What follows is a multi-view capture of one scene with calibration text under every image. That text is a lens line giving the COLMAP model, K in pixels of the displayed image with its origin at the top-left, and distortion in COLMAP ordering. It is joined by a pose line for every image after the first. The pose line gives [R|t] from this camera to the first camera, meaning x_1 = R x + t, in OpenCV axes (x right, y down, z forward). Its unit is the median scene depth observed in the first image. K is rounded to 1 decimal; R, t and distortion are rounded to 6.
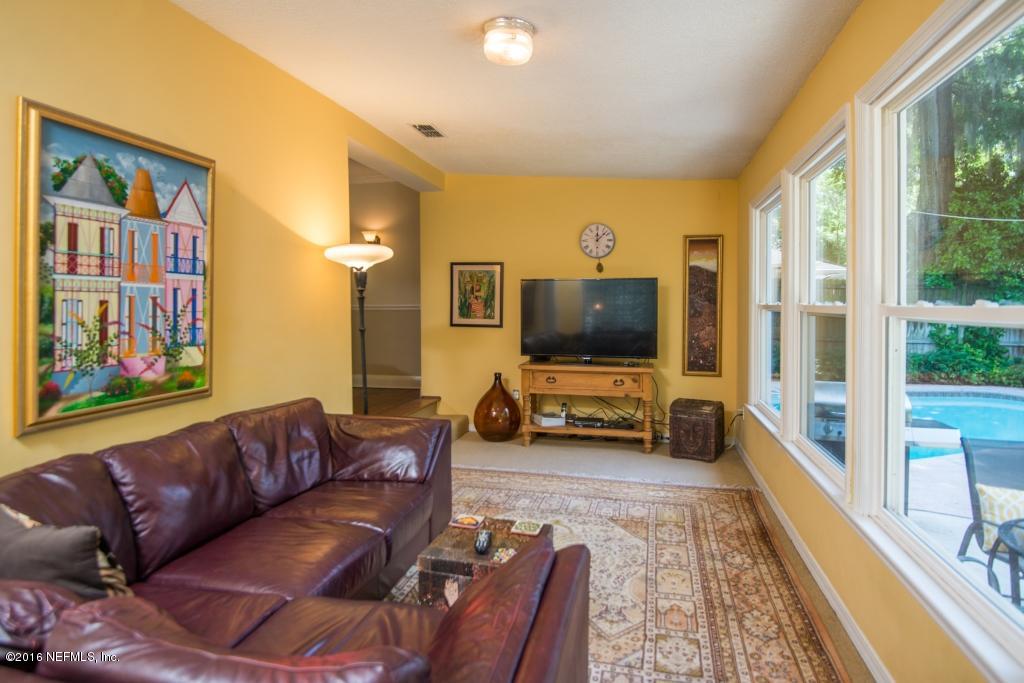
lens RADIAL K [[565.1, 0, 511.7], [0, 565.1, 308.7], [0, 0, 1]] dist [0.001440, -0.002249]
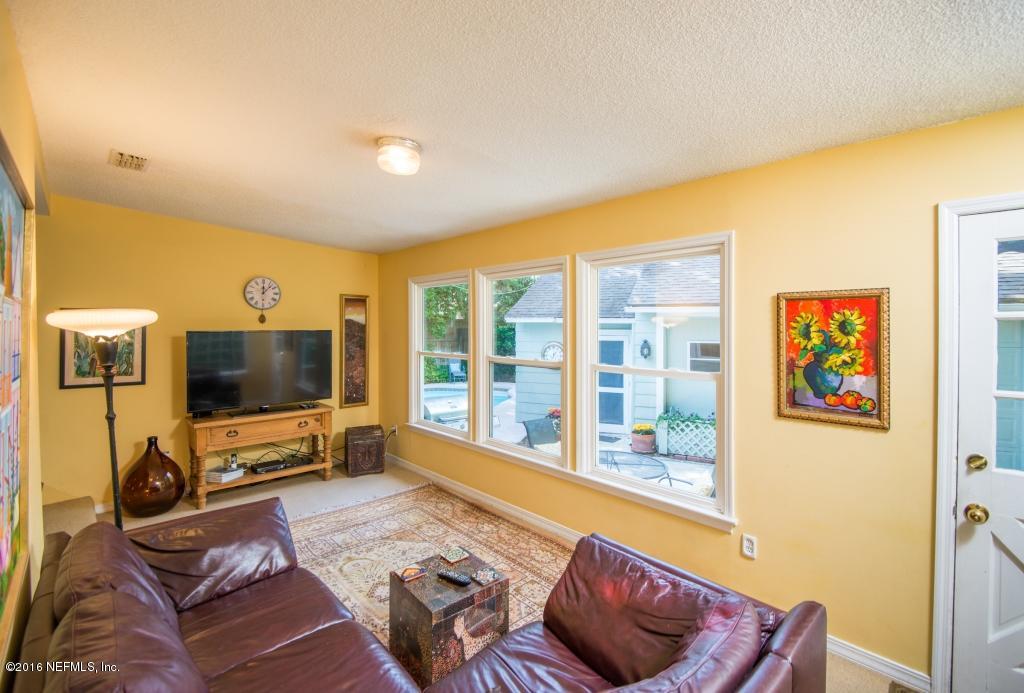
lens RADIAL K [[467.8, 0, 514.2], [0, 467.8, 322.0], [0, 0, 1]] dist [-0.000742, -0.000703]
pose [[0.546800, 0.002917, 0.837258, -0.581168], [0.010479, 0.999892, -0.010328, -0.093558], [-0.837198, 0.014421, 0.546710, 0.222548]]
